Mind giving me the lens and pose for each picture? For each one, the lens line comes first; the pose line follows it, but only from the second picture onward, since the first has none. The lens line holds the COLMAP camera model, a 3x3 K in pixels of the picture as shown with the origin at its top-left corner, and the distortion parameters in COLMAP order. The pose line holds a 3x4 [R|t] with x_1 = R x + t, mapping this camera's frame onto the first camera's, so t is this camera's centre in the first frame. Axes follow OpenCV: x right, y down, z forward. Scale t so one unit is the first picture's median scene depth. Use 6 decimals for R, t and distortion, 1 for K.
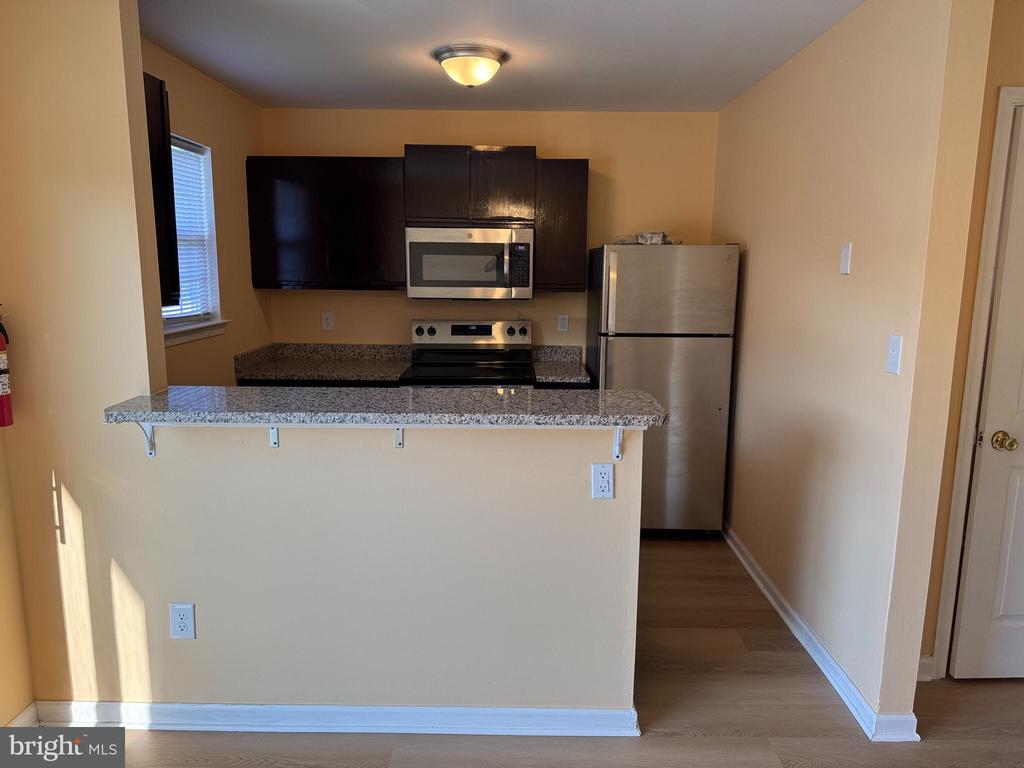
lens RADIAL K [[713.0, 0, 512.0], [0, 713.0, 384.0], [0, 0, 1]] dist [0.096944, -0.168288]
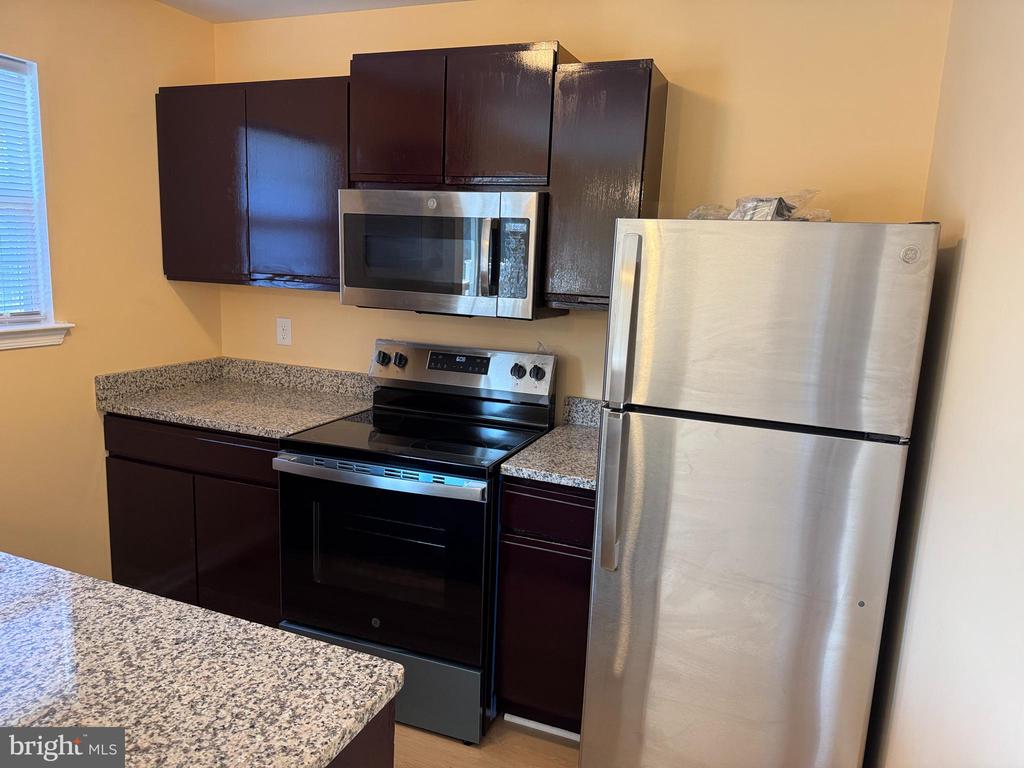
lens RADIAL K [[714.5, 0, 516.4], [0, 714.5, 384.6], [0, 0, 1]] dist [0.072586, -0.094393]
pose [[0.932836, 0.094975, -0.347558, 0.210703], [-0.093671, 0.995390, 0.020594, -0.077242], [0.347912, 0.013346, 0.937432, 0.464043]]
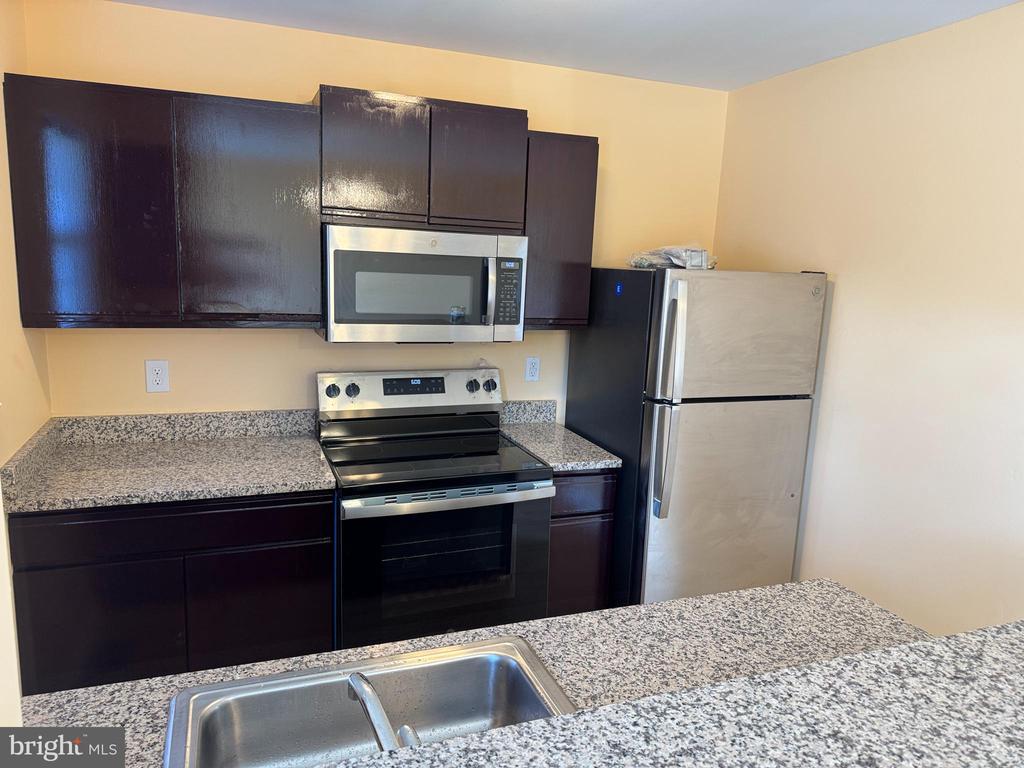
lens RADIAL K [[713.0, 0, 512.0], [0, 713.0, 384.0], [0, 0, 1]] dist [0.096944, -0.168288]
pose [[0.929953, -0.034161, 0.366087, -0.220160], [0.027160, 0.999337, 0.024259, -0.093995], [-0.366673, -0.012617, 0.930264, 0.376665]]
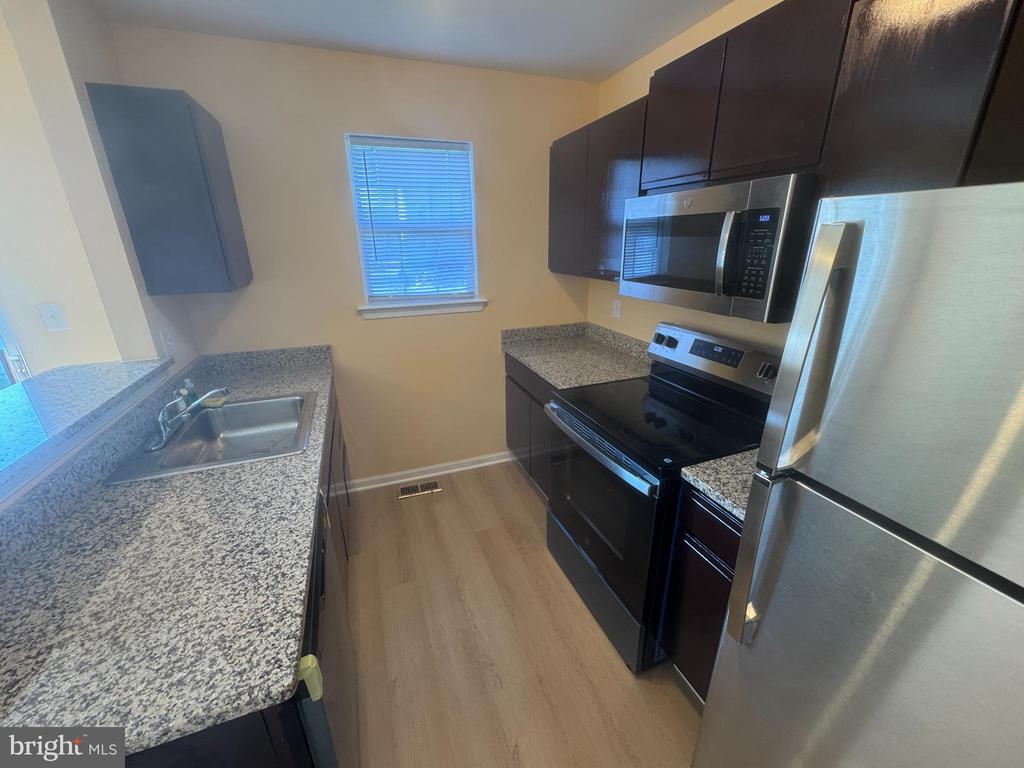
lens RADIAL K [[410.8, 0, 511.9], [0, 410.8, 378.7], [0, 0, 1]] dist [0.000977, -0.000300]
pose [[0.364722, 0.288673, -0.885238, 0.226982], [-0.135909, 0.957050, 0.256095, -0.128649], [0.921144, 0.026908, 0.388290, 0.705779]]
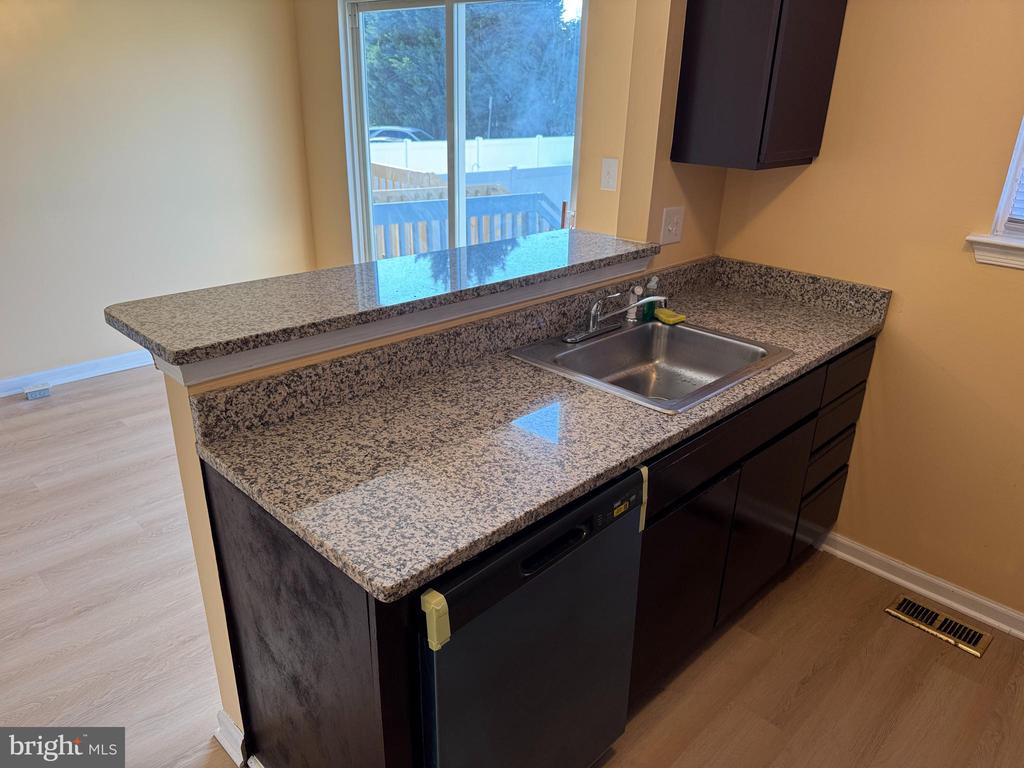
lens RADIAL K [[721.8, 0, 512.0], [0, 721.8, 384.0], [0, 0, 1]] dist [0.142004, -0.179077]
pose [[-0.694565, 0.247247, -0.675610, 0.214477], [-0.150333, 0.868480, 0.472380, -0.152262], [0.703548, 0.429665, -0.566046, 0.832976]]
